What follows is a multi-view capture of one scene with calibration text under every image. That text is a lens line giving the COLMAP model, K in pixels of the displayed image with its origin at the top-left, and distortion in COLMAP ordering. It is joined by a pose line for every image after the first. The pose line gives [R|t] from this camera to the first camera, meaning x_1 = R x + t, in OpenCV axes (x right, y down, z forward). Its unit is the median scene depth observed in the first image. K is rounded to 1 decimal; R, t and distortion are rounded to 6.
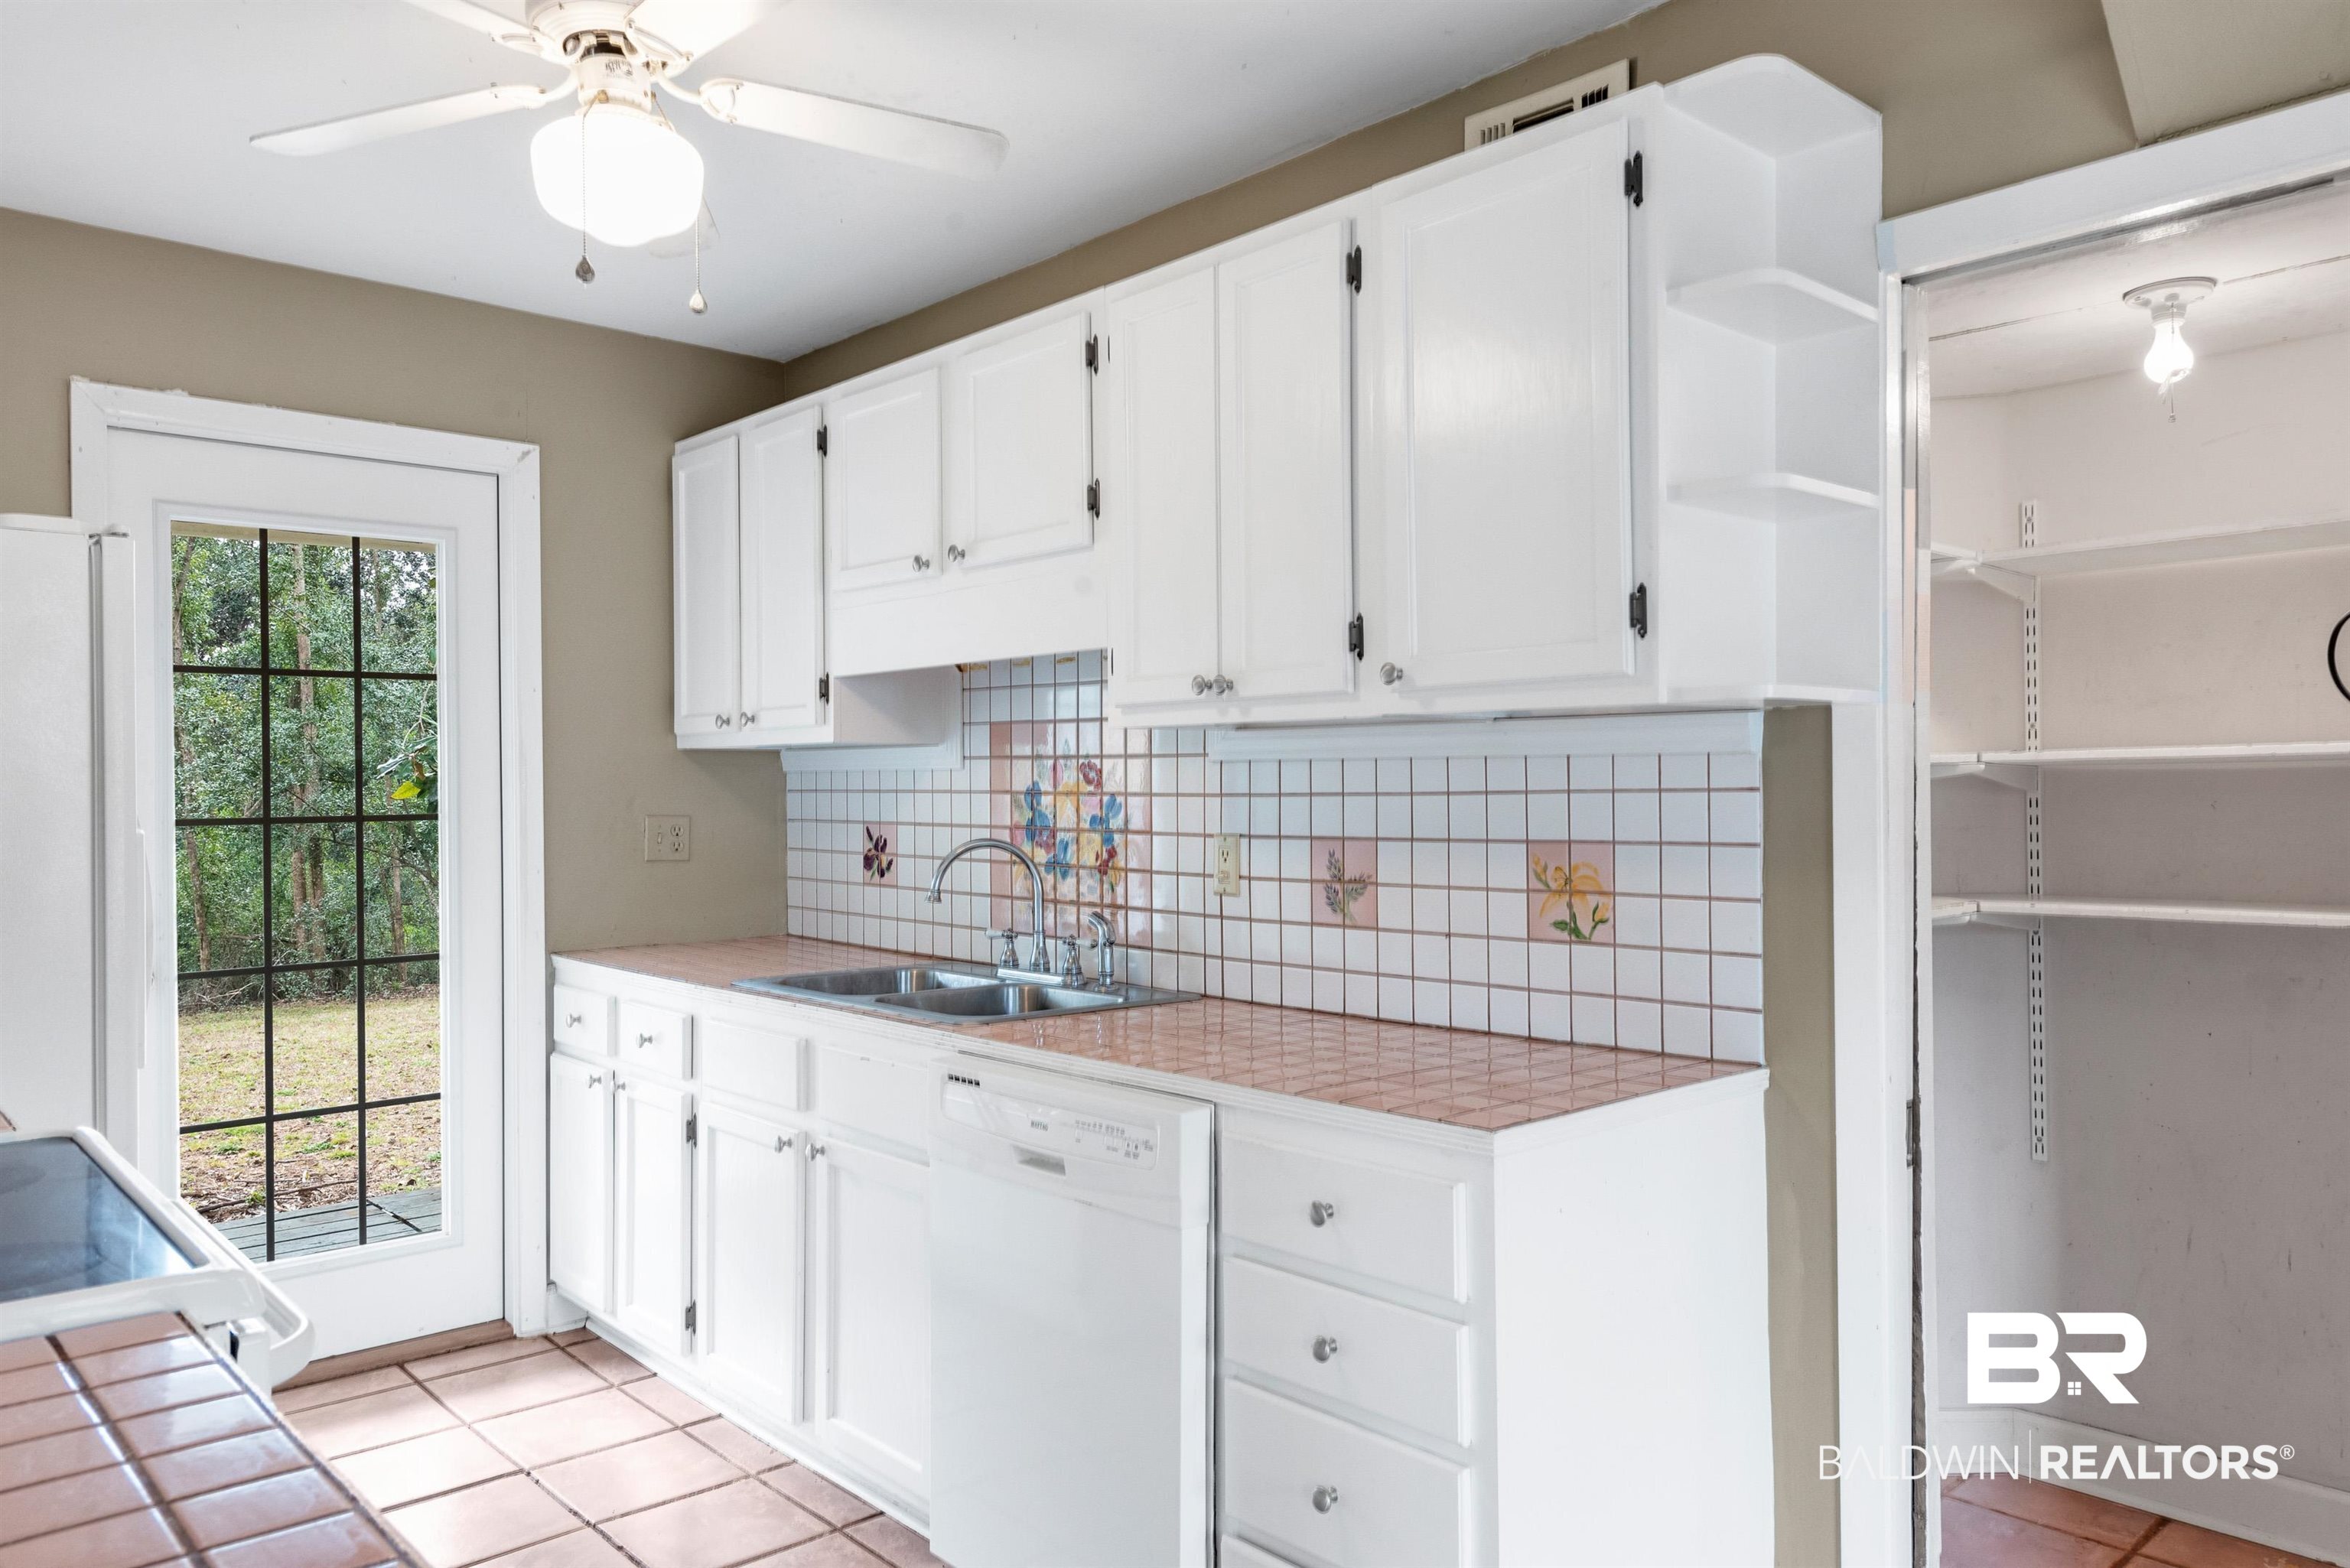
lens RADIAL K [[1576.7, 0, 1180.1], [0, 1576.7, 788.2], [0, 0, 1]] dist [0.016000, -0.011311]
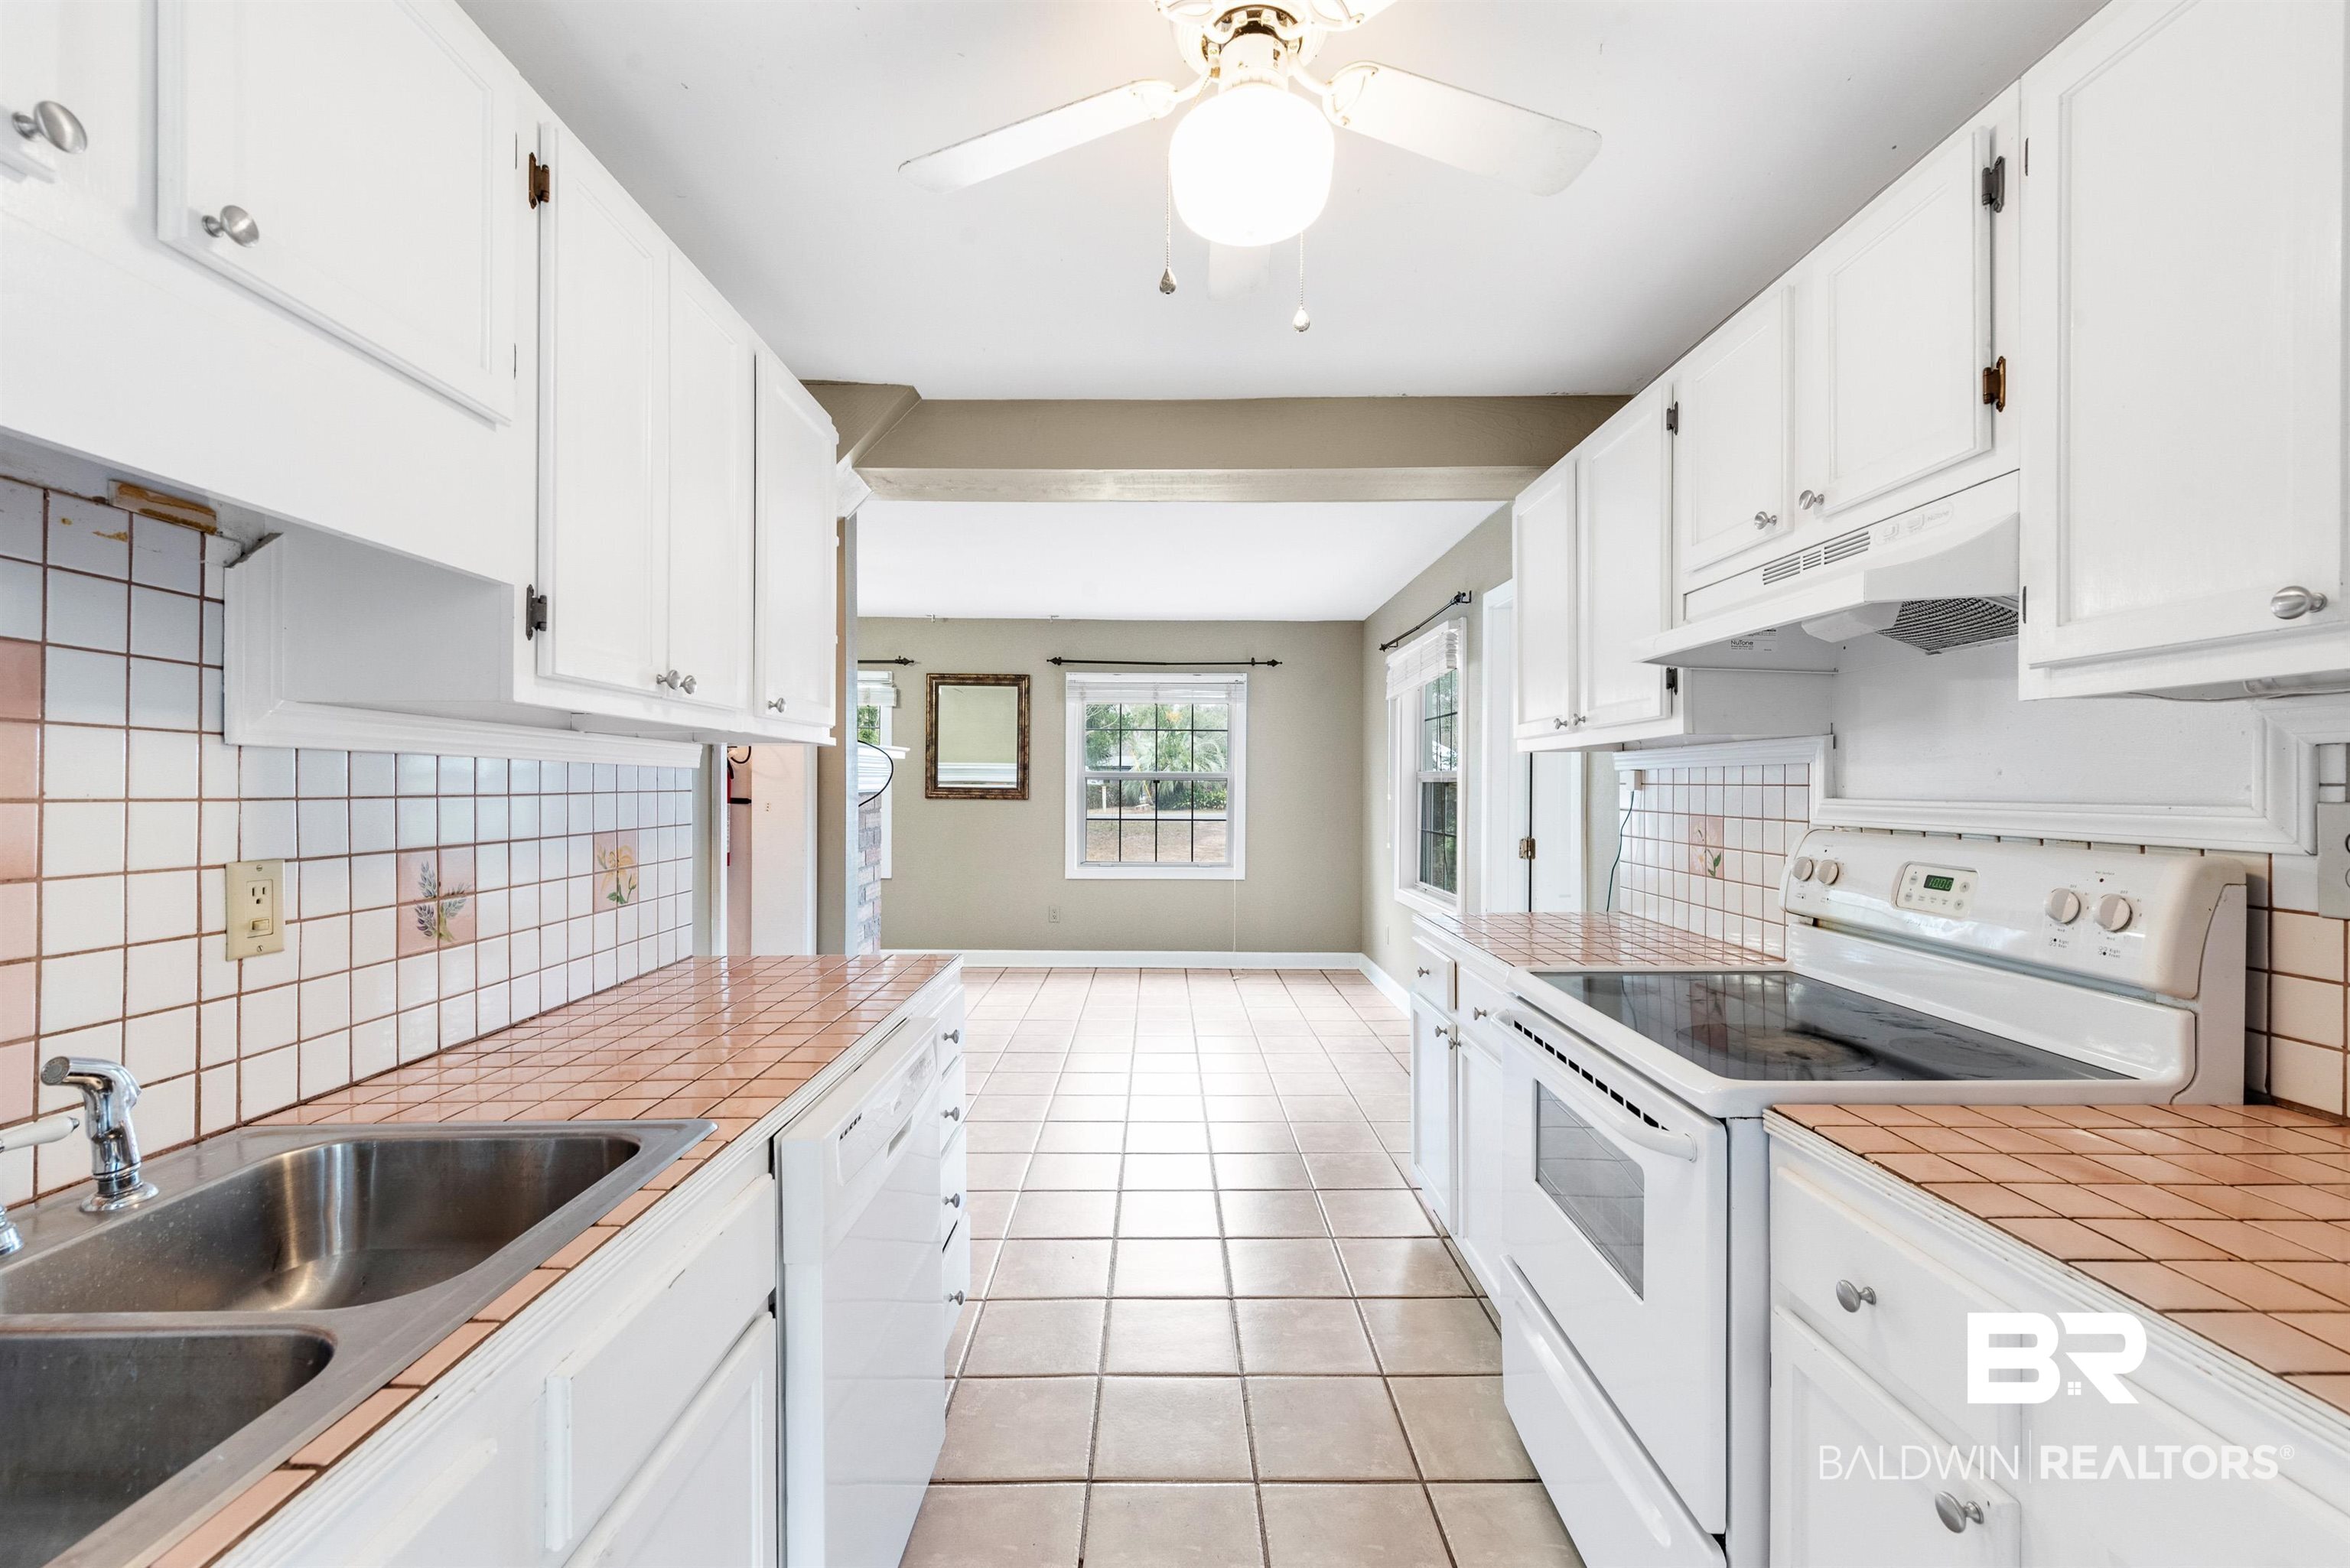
lens RADIAL K [[915.3, 0, 1171.4], [0, 915.3, 782.1], [0, 0, 1]] dist [0.000073, -0.000010]
pose [[-0.734172, 0.011328, 0.678869, -0.554590], [0.006375, 0.999932, -0.009792, 0.003590], [-0.678934, -0.002861, -0.734194, 1.141558]]
